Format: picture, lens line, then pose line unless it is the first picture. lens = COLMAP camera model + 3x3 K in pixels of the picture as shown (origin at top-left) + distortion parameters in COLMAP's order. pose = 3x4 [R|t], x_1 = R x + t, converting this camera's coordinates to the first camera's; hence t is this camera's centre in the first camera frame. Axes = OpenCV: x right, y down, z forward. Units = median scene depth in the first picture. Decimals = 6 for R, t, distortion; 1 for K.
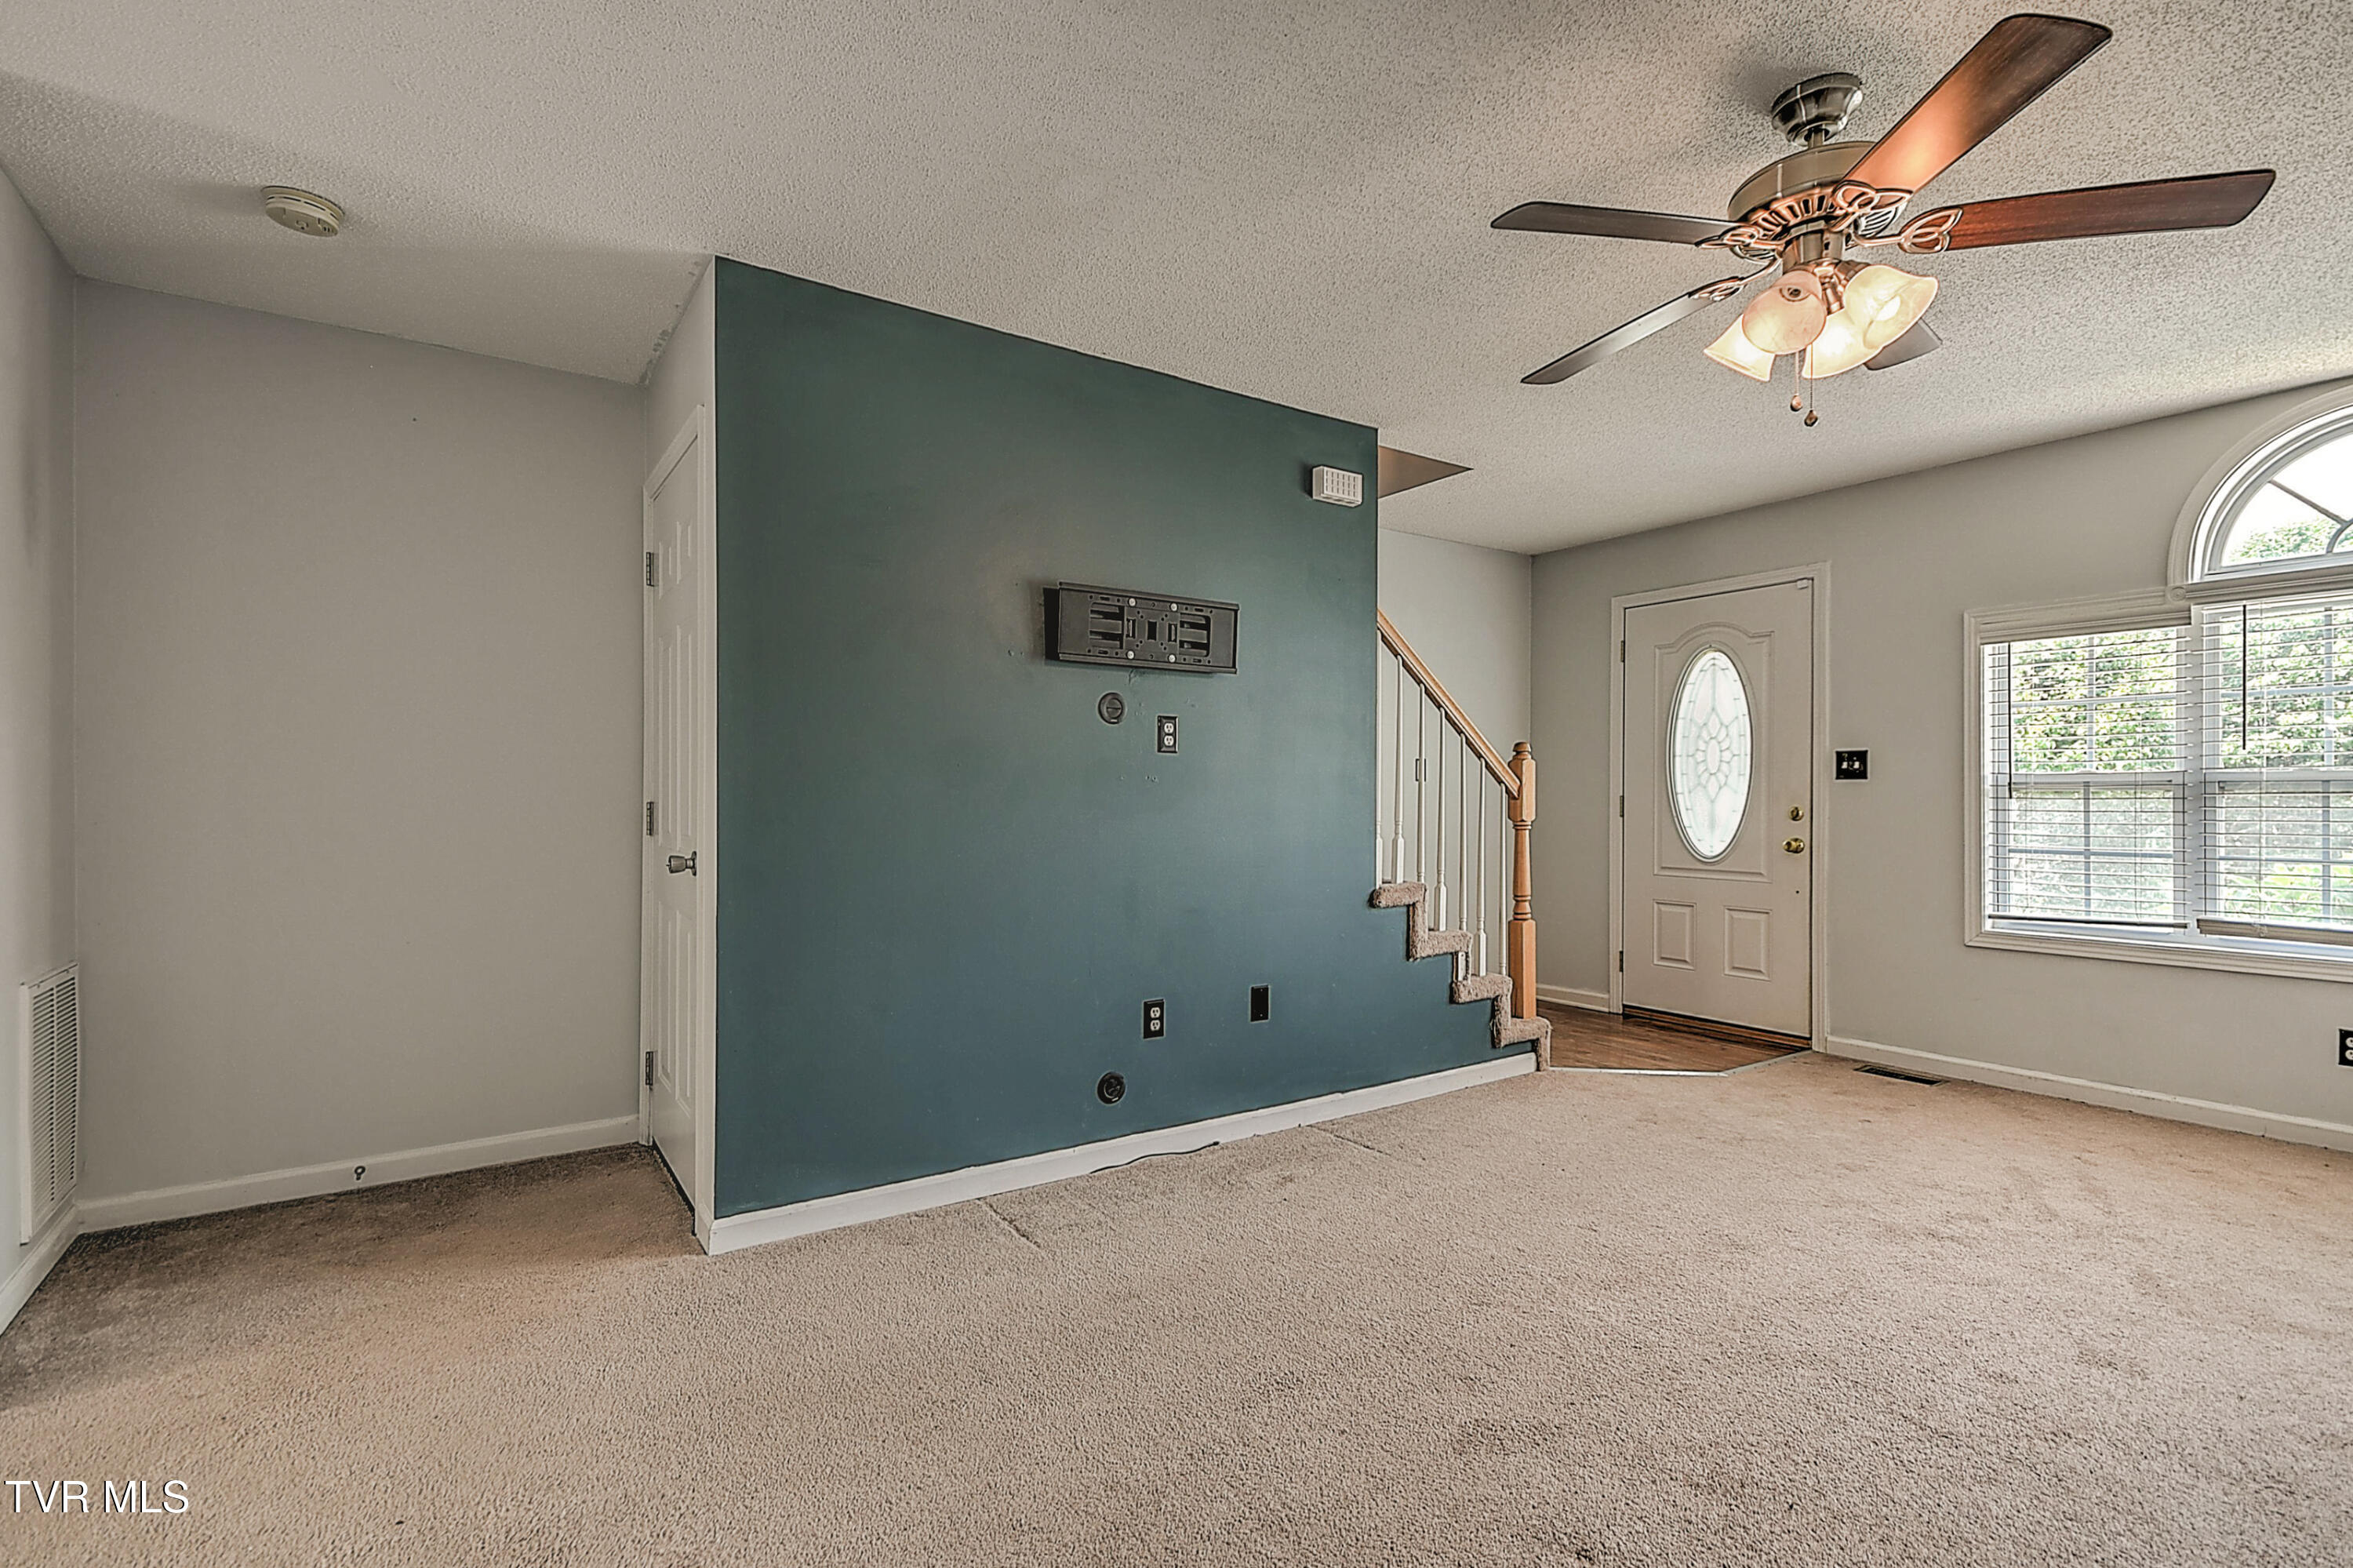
lens RADIAL K [[1082.4, 0, 1174.0], [0, 1082.4, 791.3], [0, 0, 1]] dist [0.012853, 0.001111]
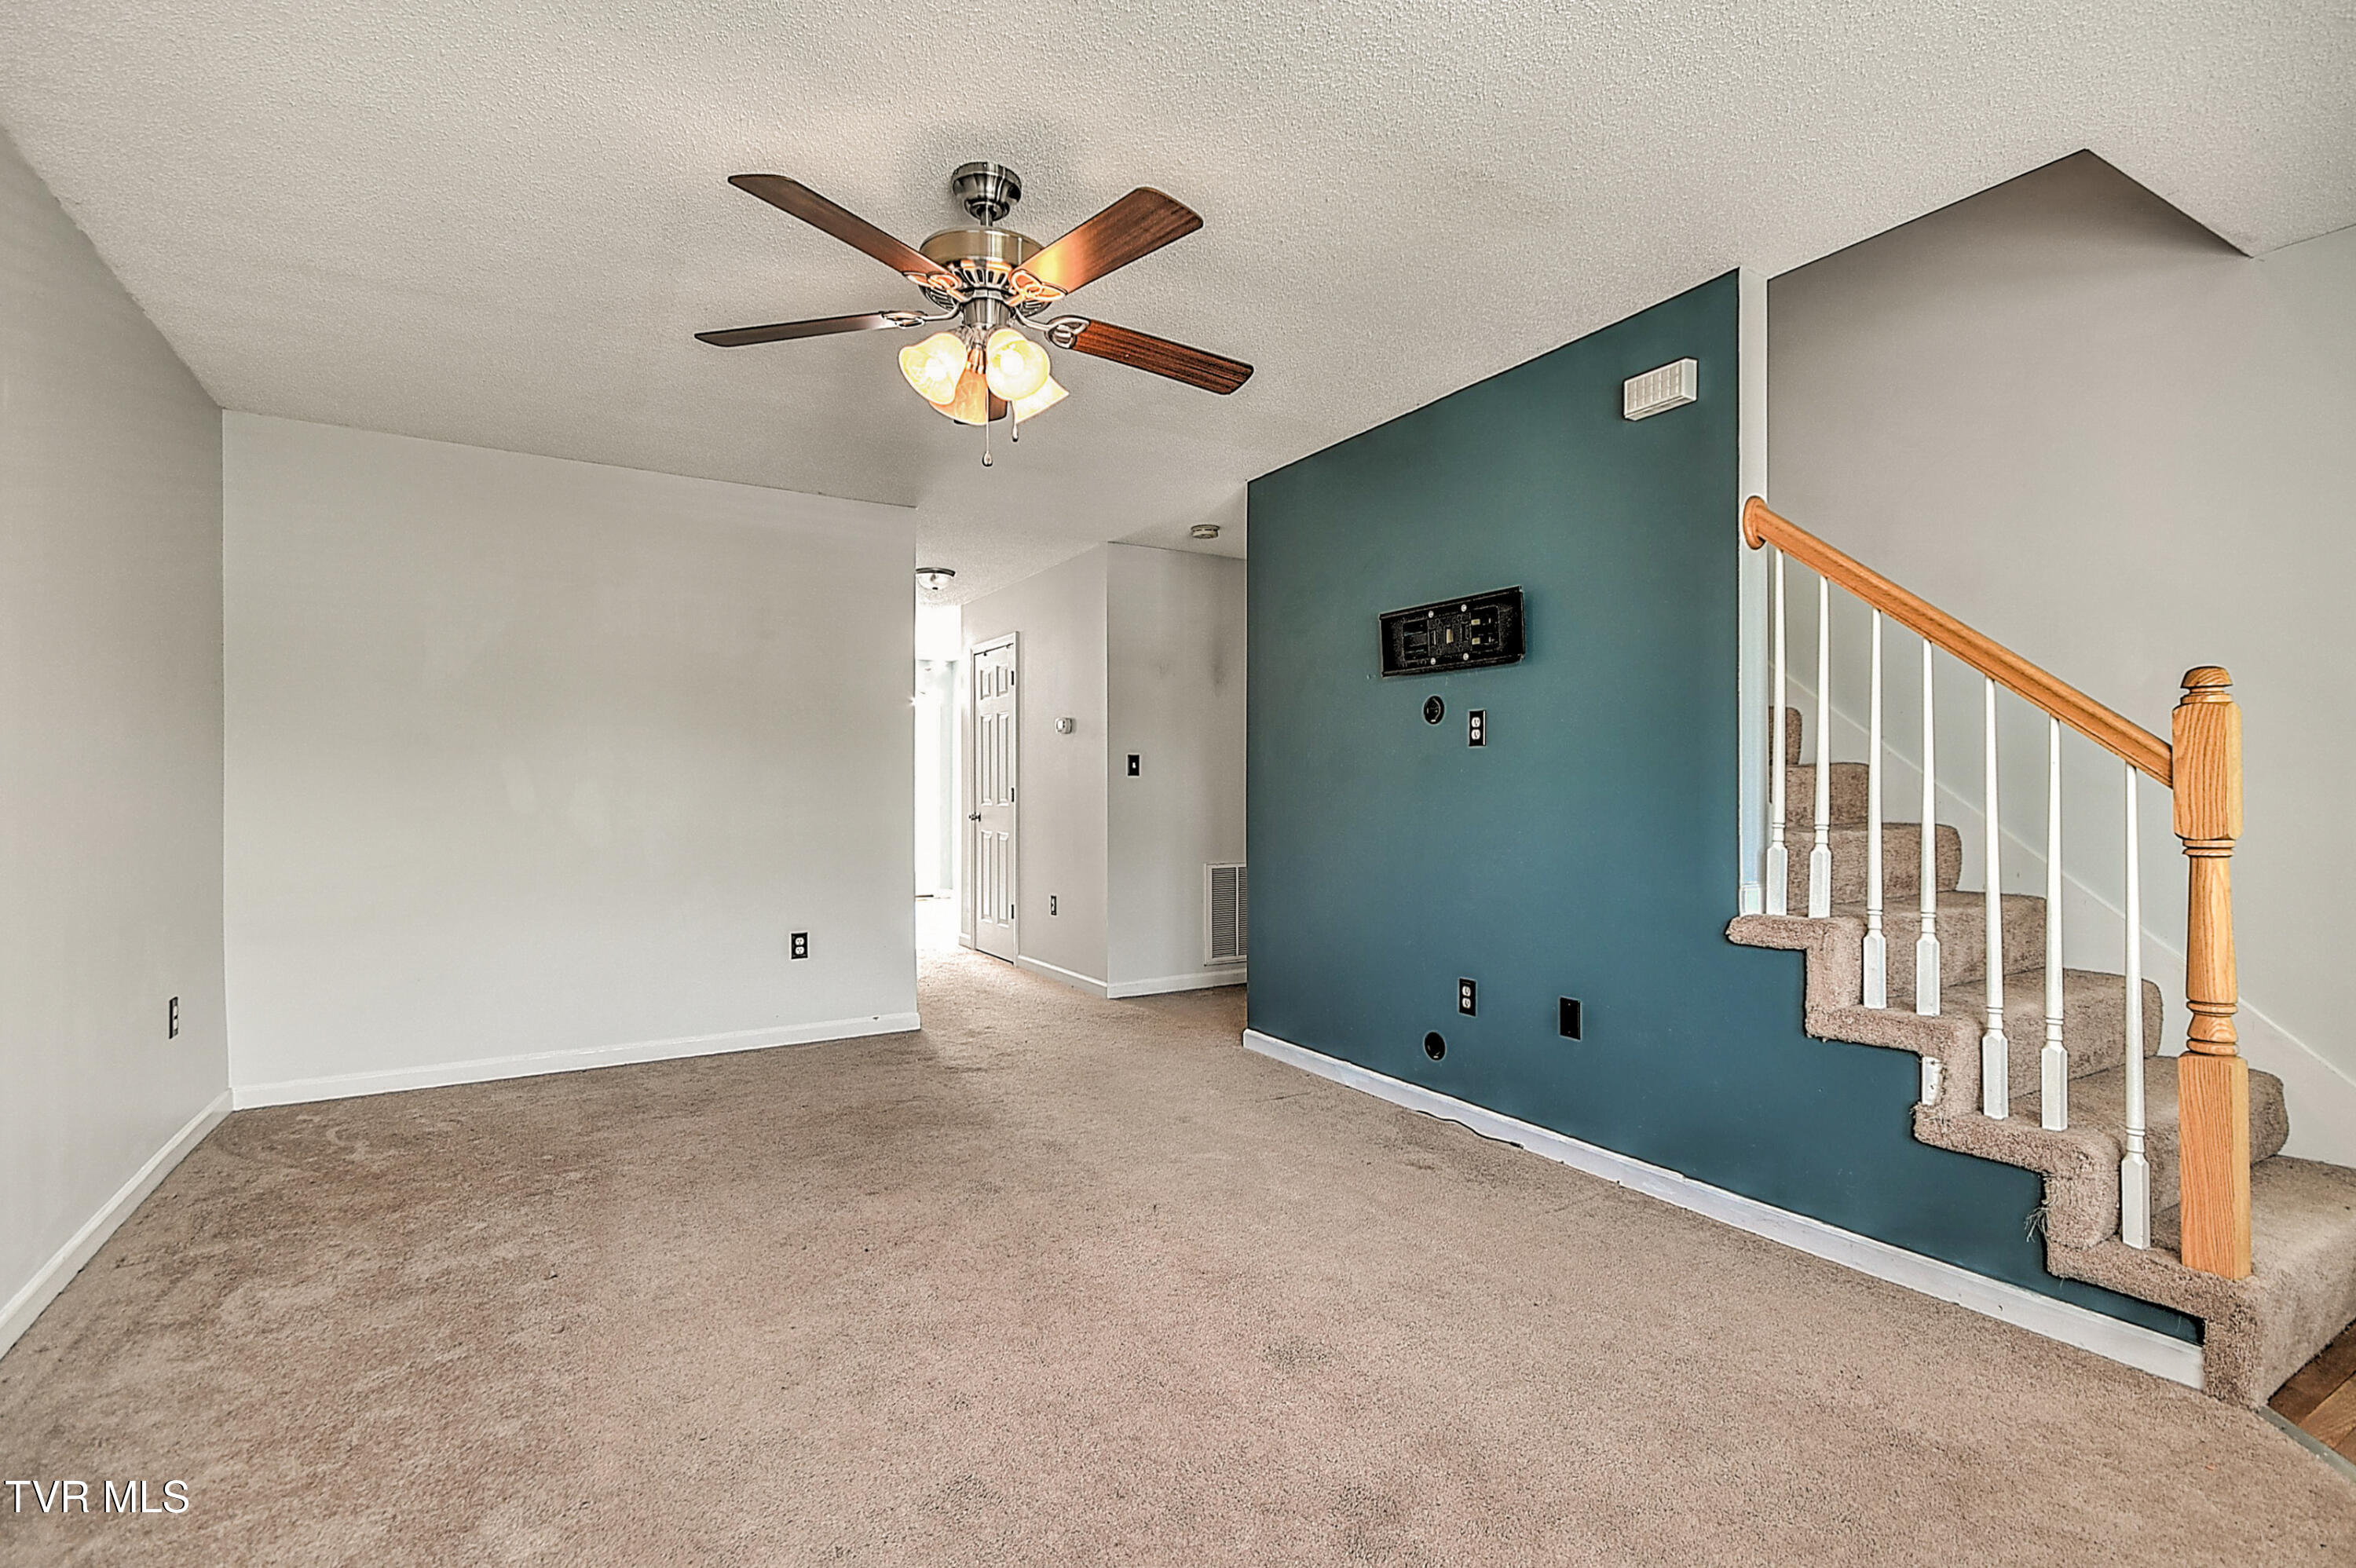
lens RADIAL K [[1073.5, 0, 1178.0], [0, 1073.5, 784.0], [0, 0, 1]] dist [0.014166, -0.003863]
pose [[-0.050460, -0.008992, -0.998686, 1.009812], [0.004018, 0.999950, -0.009206, 0.009115], [0.998718, -0.004477, -0.050422, 0.741503]]
